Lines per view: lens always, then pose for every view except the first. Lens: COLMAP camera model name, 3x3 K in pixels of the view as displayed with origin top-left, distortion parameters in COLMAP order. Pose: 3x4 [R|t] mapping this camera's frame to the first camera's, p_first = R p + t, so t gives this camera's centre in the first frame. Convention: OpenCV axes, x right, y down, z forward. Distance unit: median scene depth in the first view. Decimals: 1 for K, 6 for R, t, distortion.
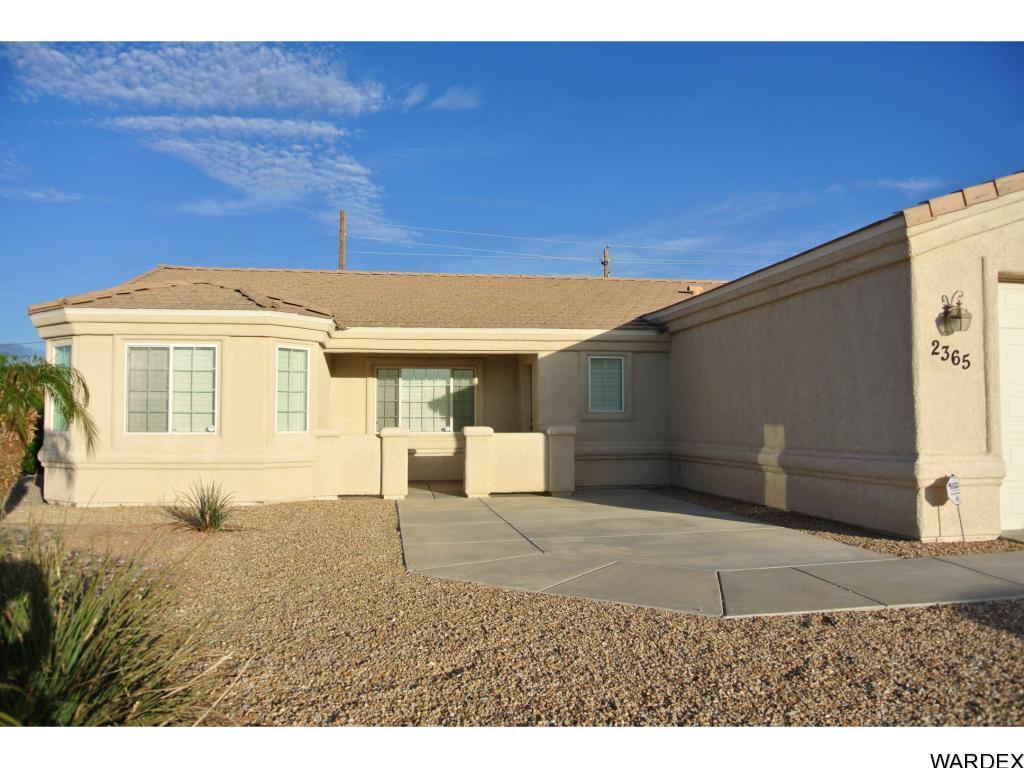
lens RADIAL K [[789.5, 0, 517.7], [0, 789.5, 380.9], [0, 0, 1]] dist [-0.089966, 0.037359]
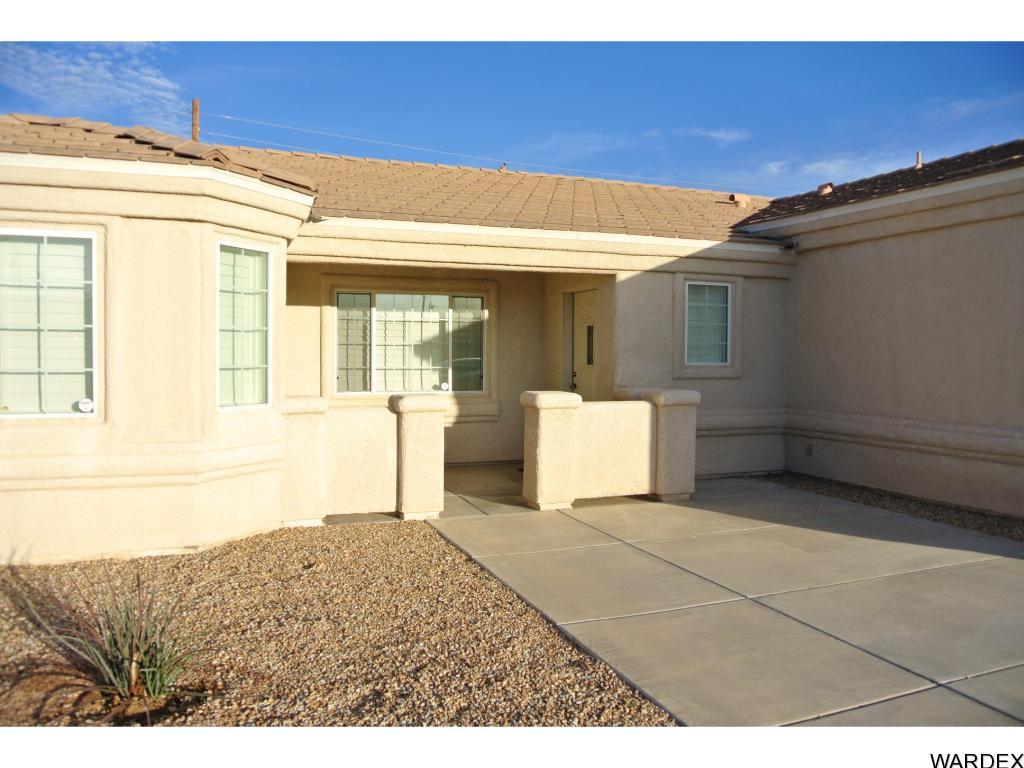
lens RADIAL K [[789.5, 0, 517.7], [0, 789.5, 380.9], [0, 0, 1]] dist [-0.089966, 0.037359]
pose [[0.978109, 0.002345, 0.208082, -0.192864], [-0.020339, 0.996226, 0.084375, -0.000723], [-0.207099, -0.086760, 0.974465, 0.399555]]
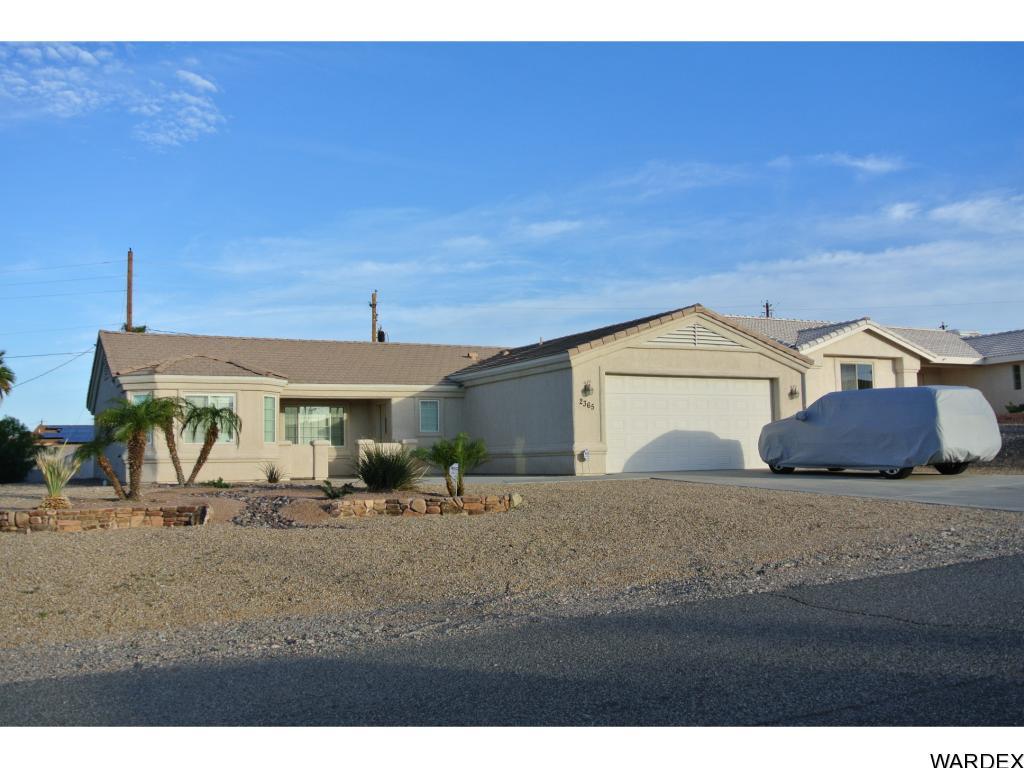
lens RADIAL K [[960.7, 0, 512.0], [0, 960.7, 384.0], [0, 0, 1]] dist [0.000321, -0.000591]
pose [[0.953625, 0.008416, 0.300881, -0.376036], [0.000728, 0.999542, -0.030267, -0.002235], [-0.300998, 0.029082, 0.953181, -1.158412]]
